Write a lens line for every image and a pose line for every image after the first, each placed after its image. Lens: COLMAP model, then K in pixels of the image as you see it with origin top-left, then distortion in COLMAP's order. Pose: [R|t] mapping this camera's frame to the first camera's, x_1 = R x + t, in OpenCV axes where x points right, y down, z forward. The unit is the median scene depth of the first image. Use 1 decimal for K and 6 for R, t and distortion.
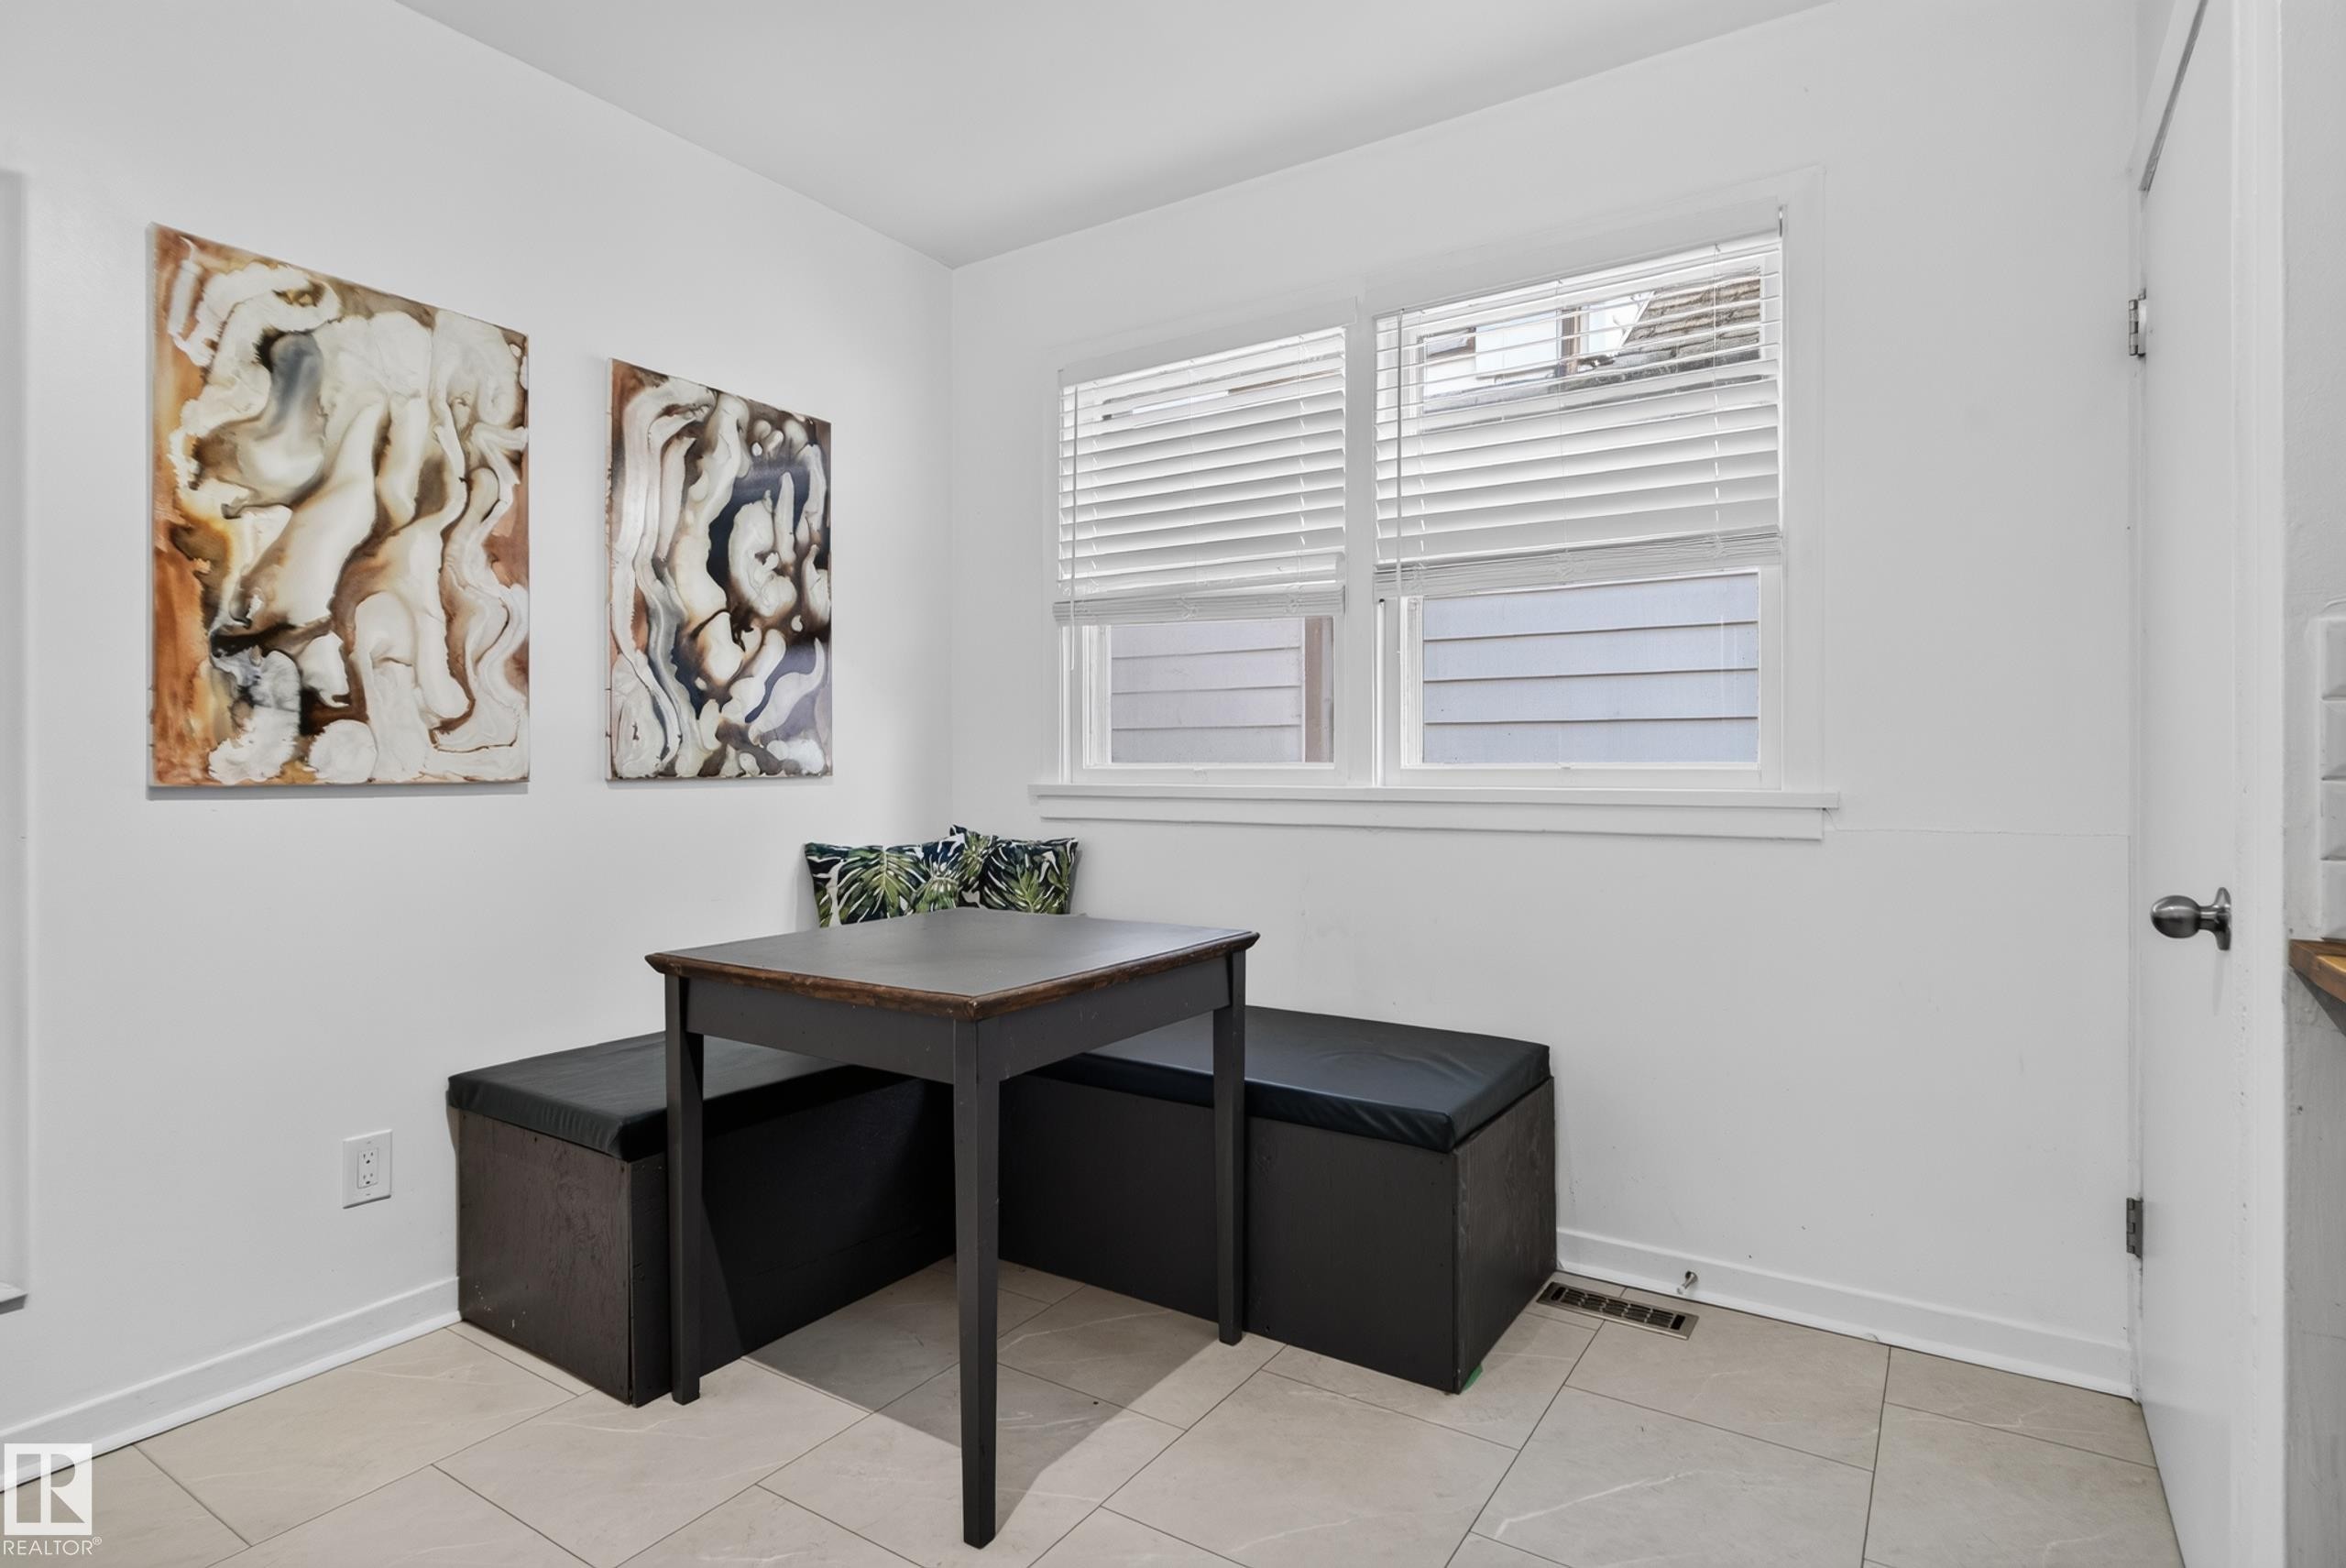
lens RADIAL K [[1216.1, 0, 1172.0], [0, 1216.1, 764.1], [0, 0, 1]] dist [-0.007234, 0.001089]
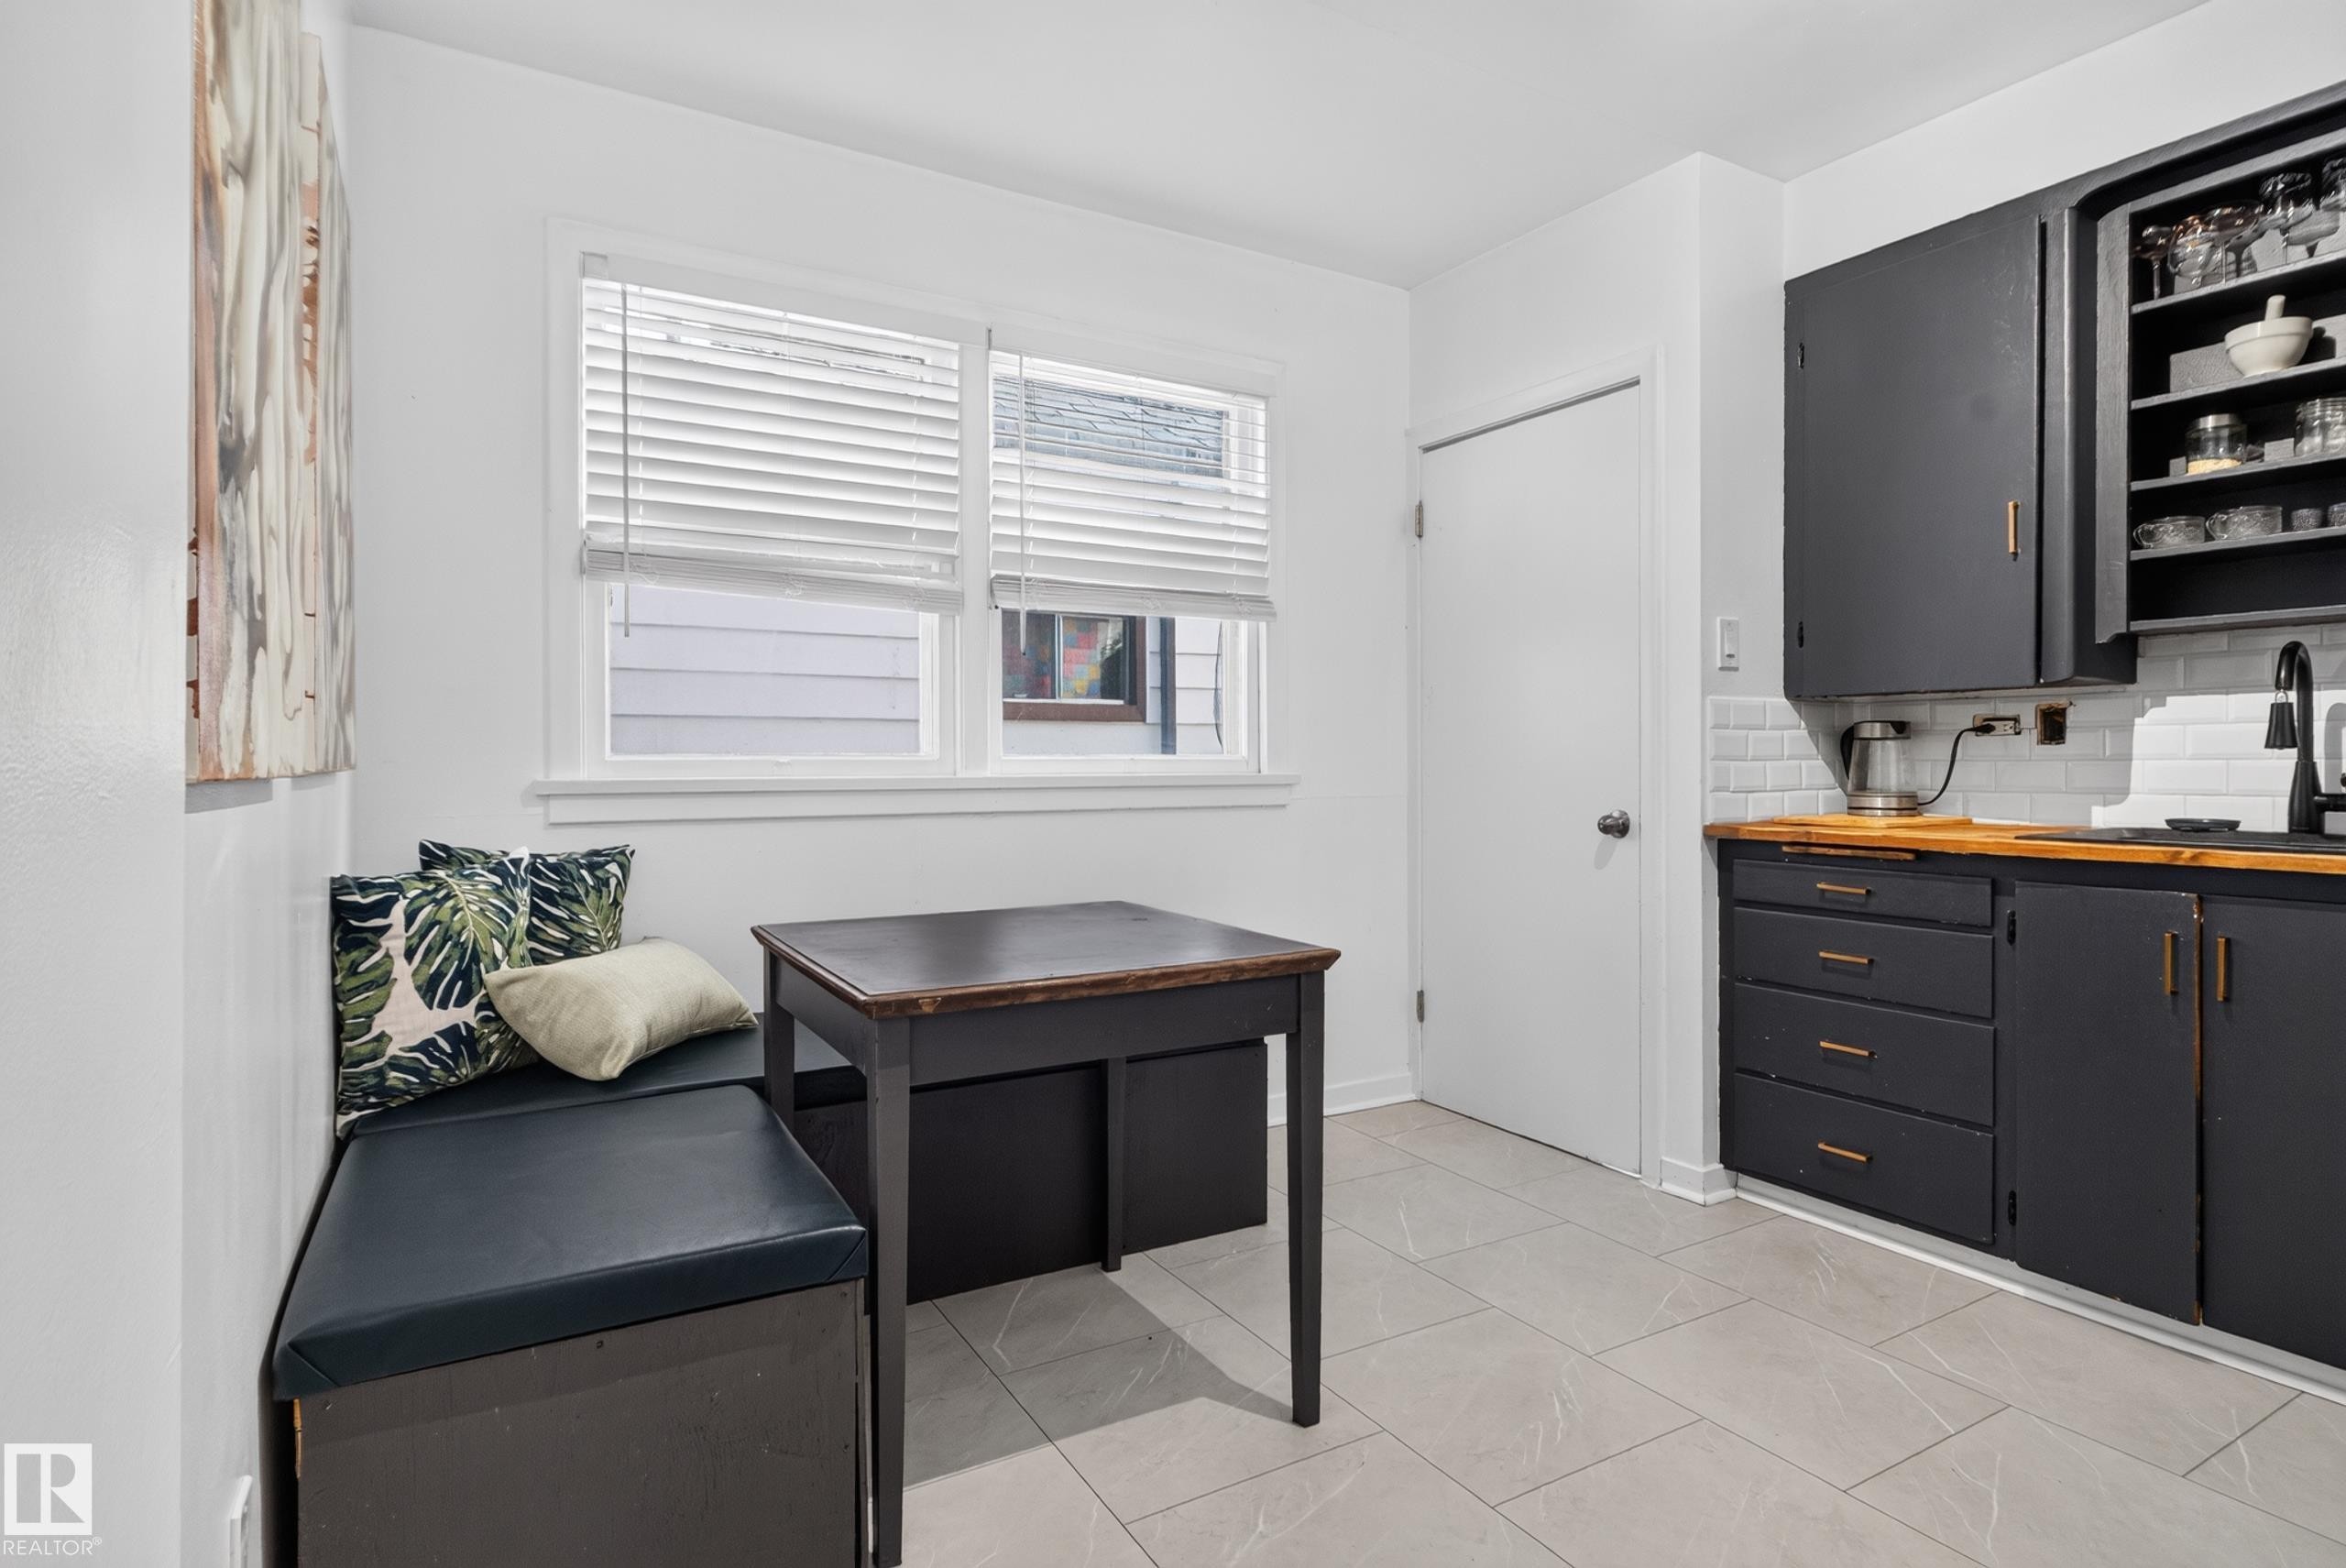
lens RADIAL K [[1216.1, 0, 1176.9], [0, 1216.1, 784.4], [0, 0, 1]] dist [-0.007234, 0.001089]
pose [[0.446944, -0.015655, 0.894425, -0.674870], [-0.000194, 0.999845, 0.017597, 0.006231], [-0.894562, -0.008038, 0.446872, 0.326976]]
